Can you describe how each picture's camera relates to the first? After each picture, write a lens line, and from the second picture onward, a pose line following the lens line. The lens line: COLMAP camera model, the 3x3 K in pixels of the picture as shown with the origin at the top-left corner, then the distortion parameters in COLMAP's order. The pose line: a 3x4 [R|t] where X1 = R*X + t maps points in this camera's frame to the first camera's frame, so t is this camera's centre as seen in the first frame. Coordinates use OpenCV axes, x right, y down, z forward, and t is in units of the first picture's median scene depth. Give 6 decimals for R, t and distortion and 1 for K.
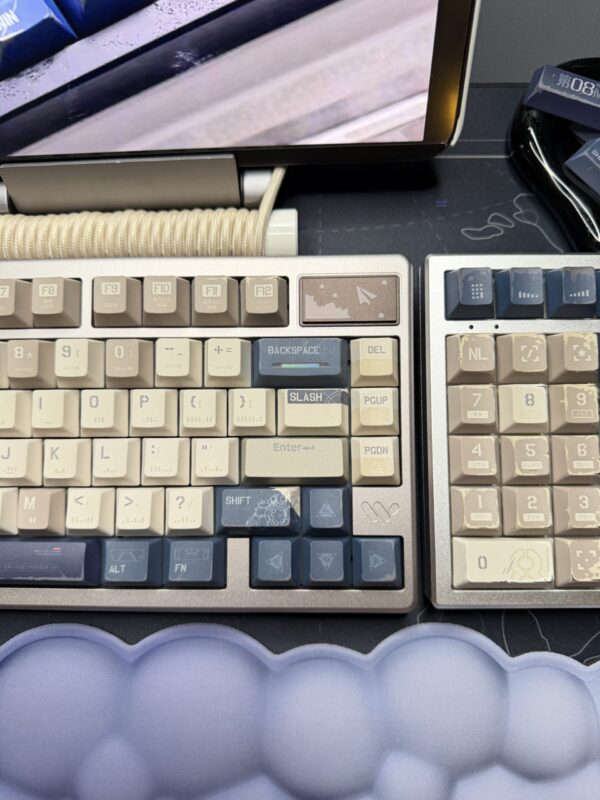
lens RADIAL K [[597.0, 0, 300.0], [0, 597.0, 400.0], [0, 0, 1]] dist [0.054116, -0.139163]
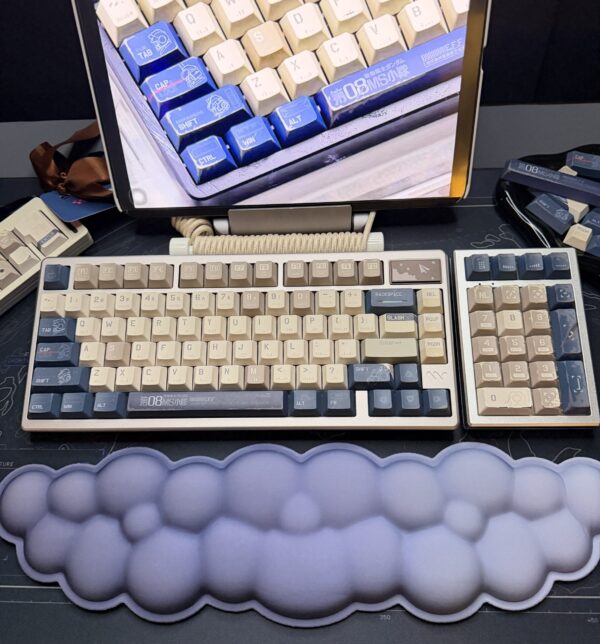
lens RADIAL K [[570.3, 0, 297.3], [0, 570.3, 343.3], [0, 0, 1]] dist [0.087739, -0.169580]
pose [[0.999700, -0.001521, -0.024457, -0.262972], [-0.003543, 0.978616, -0.205666, 0.457840], [0.024246, 0.205691, 0.978317, -0.805114]]
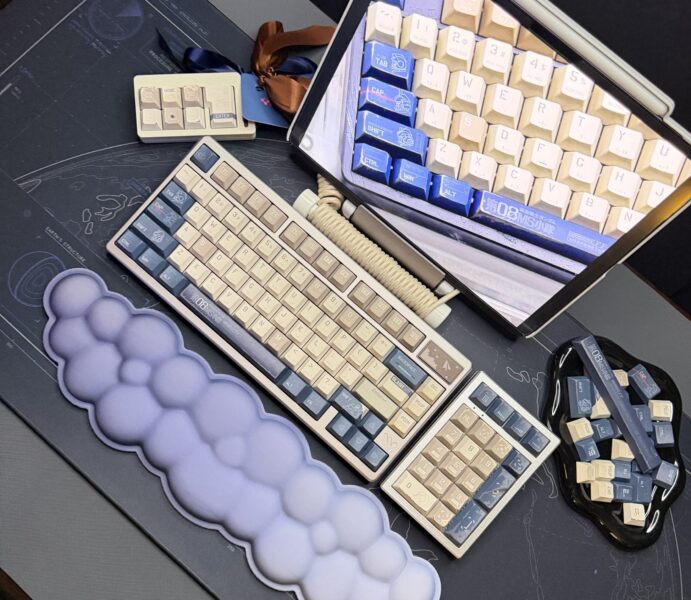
lens RADIAL K [[646.3, 0, 342.0], [0, 646.3, 325.2], [0, 0, 1]] dist [0.172308, -0.387333]
pose [[0.751118, 0.659863, -0.020060, -0.245808], [-0.659373, 0.751358, 0.026237, -0.094200], [0.032385, -0.006480, 0.999454, -1.495813]]
